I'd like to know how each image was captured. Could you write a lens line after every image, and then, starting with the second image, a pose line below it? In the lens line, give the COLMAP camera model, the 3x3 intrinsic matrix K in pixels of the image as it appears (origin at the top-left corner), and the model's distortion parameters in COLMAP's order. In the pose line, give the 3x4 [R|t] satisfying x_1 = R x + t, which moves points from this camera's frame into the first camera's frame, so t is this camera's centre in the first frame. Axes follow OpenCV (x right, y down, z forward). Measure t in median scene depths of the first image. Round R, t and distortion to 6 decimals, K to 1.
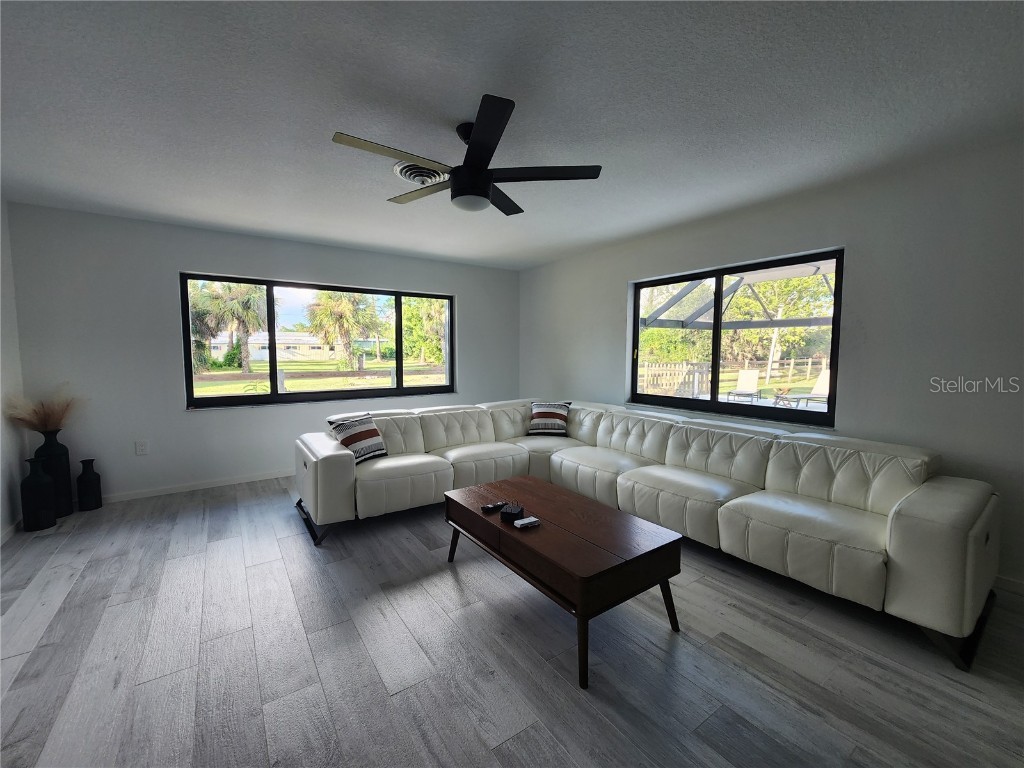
lens RADIAL K [[419.4, 0, 507.5], [0, 419.4, 383.9], [0, 0, 1]] dist [0.001683, -0.000046]
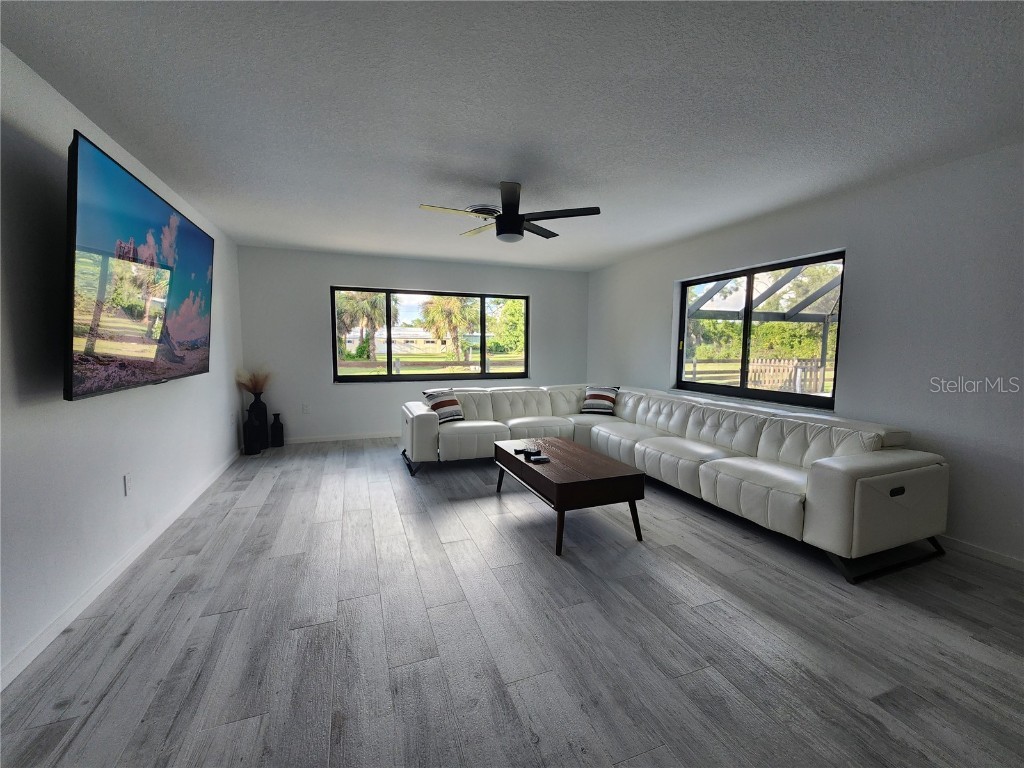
lens RADIAL K [[419.4, 0, 506.5], [0, 419.4, 387.1], [0, 0, 1]] dist [0.001683, -0.000046]
pose [[0.968894, 0.028668, -0.245808, 0.200710], [-0.023642, 0.999447, 0.023372, 0.036785], [0.246342, -0.016833, 0.969037, -0.304717]]
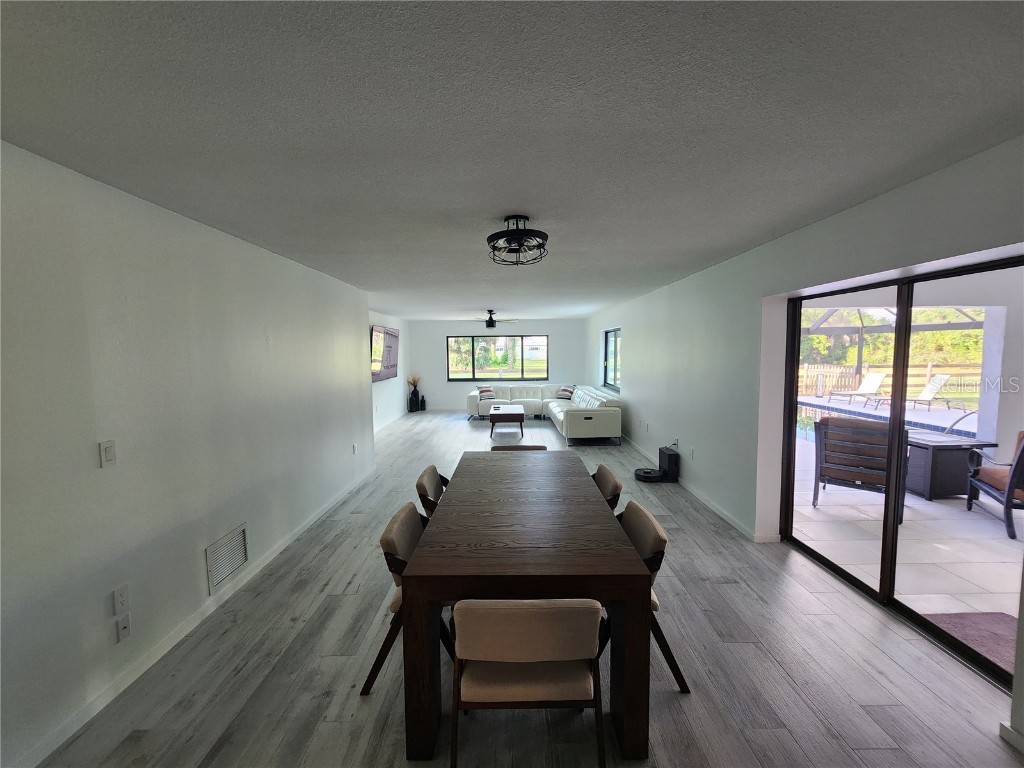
lens RADIAL K [[419.4, 0, 507.6], [0, 419.4, 386.4], [0, 0, 1]] dist [0.001683, -0.000046]
pose [[0.820807, 0.036980, -0.570007, 1.702116], [-0.029495, 0.999315, 0.022360, 0.016357], [0.570443, -0.001541, 0.821336, -1.585391]]
